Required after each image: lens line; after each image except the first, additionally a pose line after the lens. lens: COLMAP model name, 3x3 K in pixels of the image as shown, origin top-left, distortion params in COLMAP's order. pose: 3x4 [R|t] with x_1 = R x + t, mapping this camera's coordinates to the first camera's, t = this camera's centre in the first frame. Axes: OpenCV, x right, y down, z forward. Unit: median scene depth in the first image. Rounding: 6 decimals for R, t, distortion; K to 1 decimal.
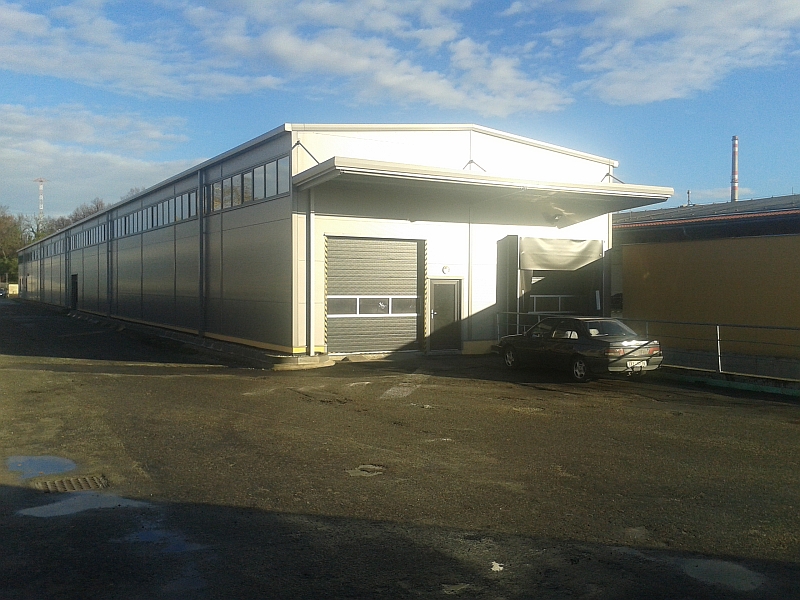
lens RADIAL K [[846.8, 0, 399.7], [0, 846.8, 294.8], [0, 0, 1]] dist [0.055059, 0.000000]
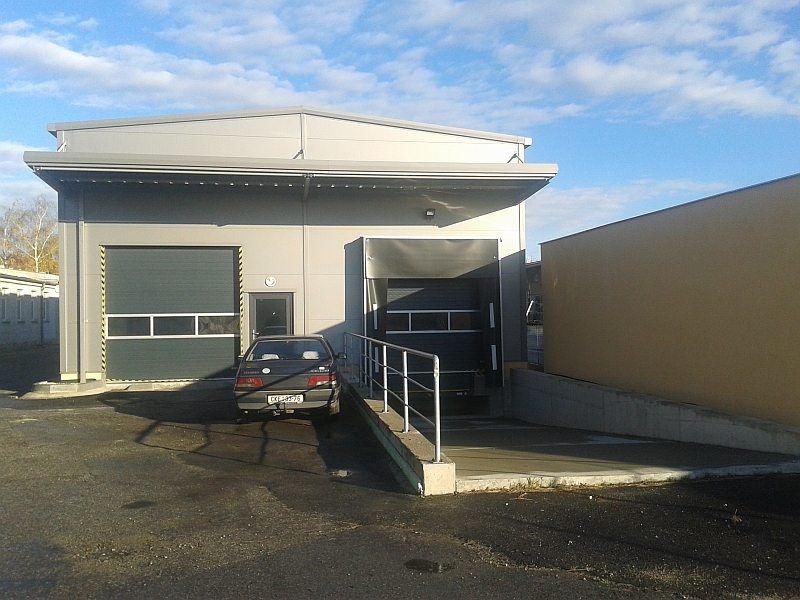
lens RADIAL K [[846.8, 0, 399.8], [0, 846.8, 301.6], [0, 0, 1]] dist [0.055059, 0.000000]
pose [[0.941584, -0.021060, -0.336120, 0.470546], [0.014610, 0.999658, -0.021705, 0.010784], [0.336462, 0.015527, 0.941569, 0.259657]]
